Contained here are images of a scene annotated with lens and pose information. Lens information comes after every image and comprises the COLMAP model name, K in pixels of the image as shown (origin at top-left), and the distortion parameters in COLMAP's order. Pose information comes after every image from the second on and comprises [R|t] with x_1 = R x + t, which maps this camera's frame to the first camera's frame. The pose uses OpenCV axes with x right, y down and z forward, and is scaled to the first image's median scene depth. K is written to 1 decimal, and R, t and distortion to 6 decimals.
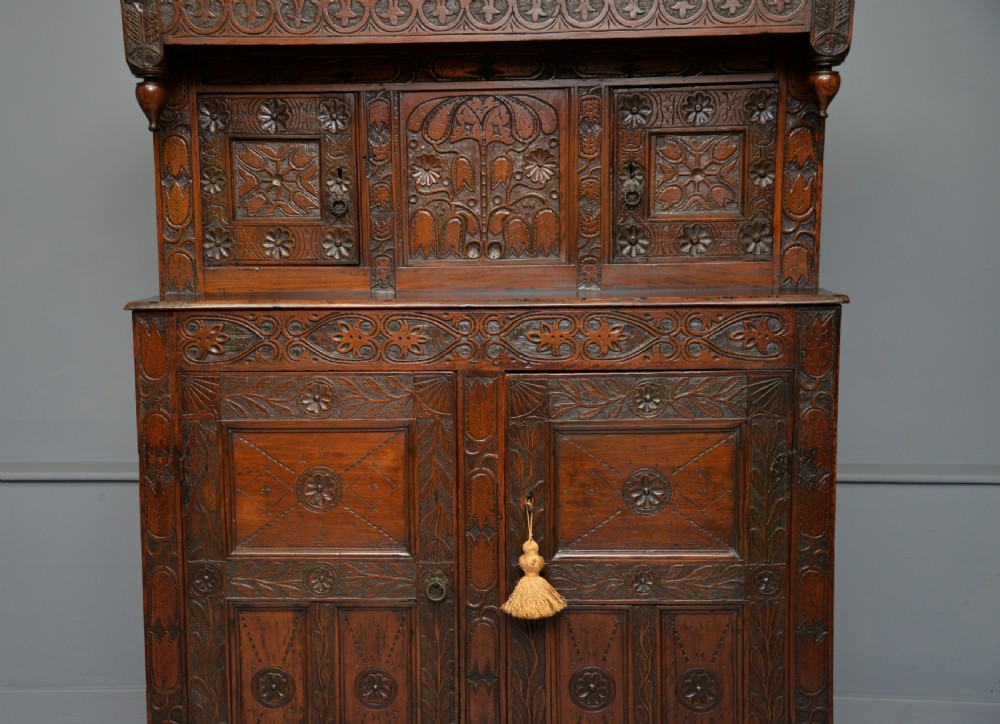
lens RADIAL K [[1241.8, 0, 451.8], [0, 1241.8, 370.6], [0, 0, 1]] dist [0.137733, 0.000000]
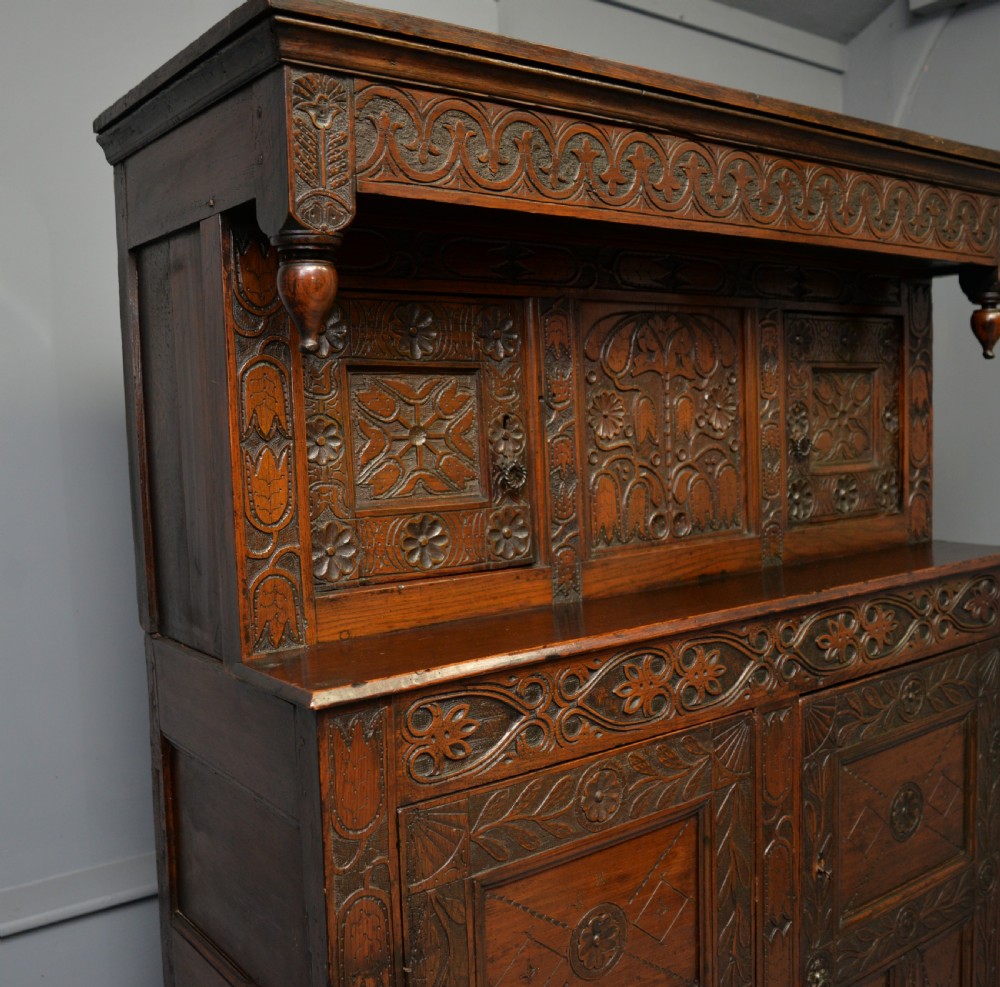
lens RADIAL K [[1098.9, 0, 522.1], [0, 1098.9, 498.2], [0, 0, 1]] dist [-0.060657, 0.000000]
pose [[0.758753, -0.062382, 0.648384, -0.460312], [0.106001, 0.993960, -0.028415, -0.107482], [-0.642695, 0.090290, 0.760783, 0.597907]]
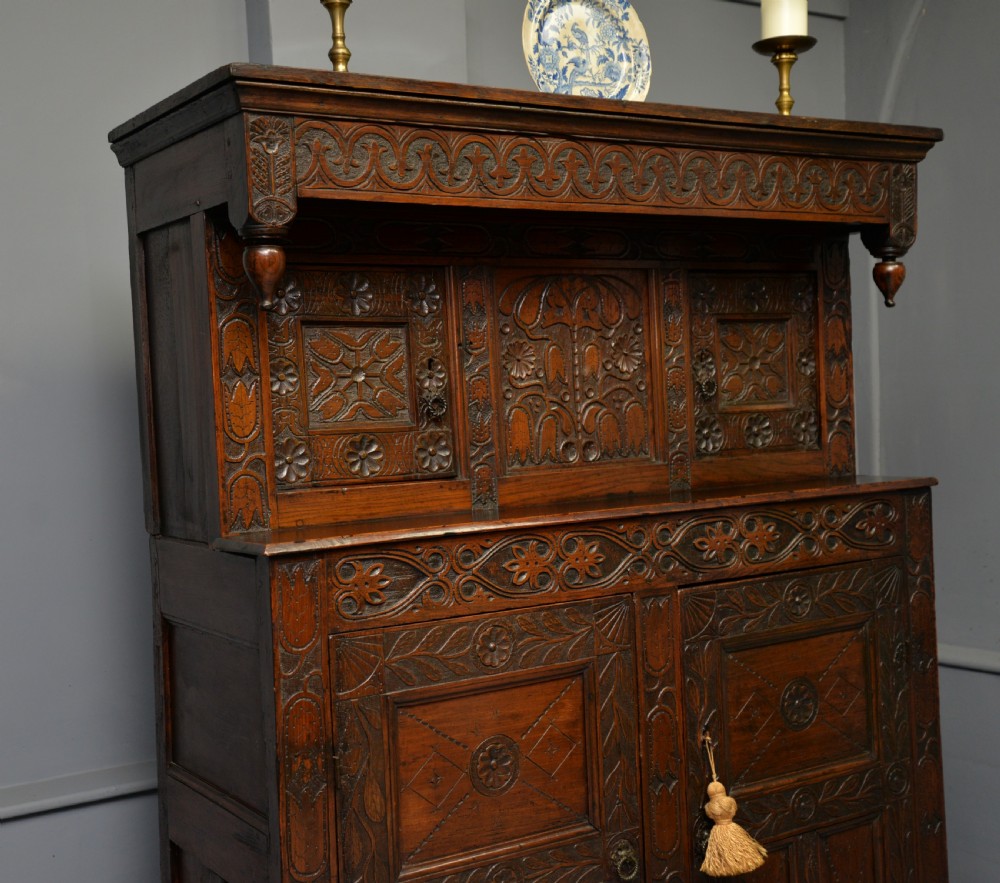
lens RADIAL K [[1379.8, 0, 492.2], [0, 1379.8, 447.2], [0, 0, 1]] dist [0.081892, 0.000000]
pose [[0.813156, -0.043518, 0.580417, -0.593970], [0.109771, 0.990772, -0.079502, -0.032302], [-0.571601, 0.128360, 0.810429, 0.276558]]
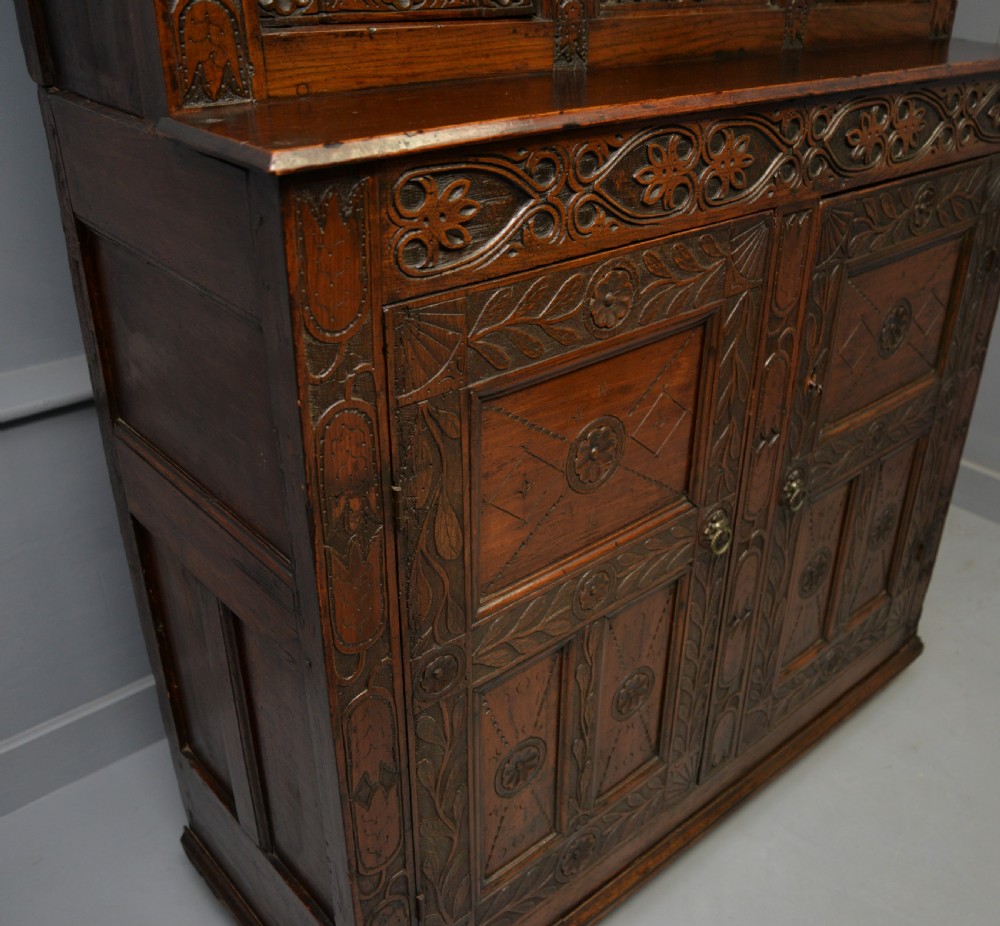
lens RADIAL K [[1019.5, 0, 574.1], [0, 1019.5, 471.5], [0, 0, 1]] dist [-0.051514, 0.000000]
pose [[0.680651, -0.321962, 0.658069, -0.414317], [0.051493, 0.917059, 0.395413, -0.079577], [-0.730796, -0.235252, 0.640775, 0.706170]]
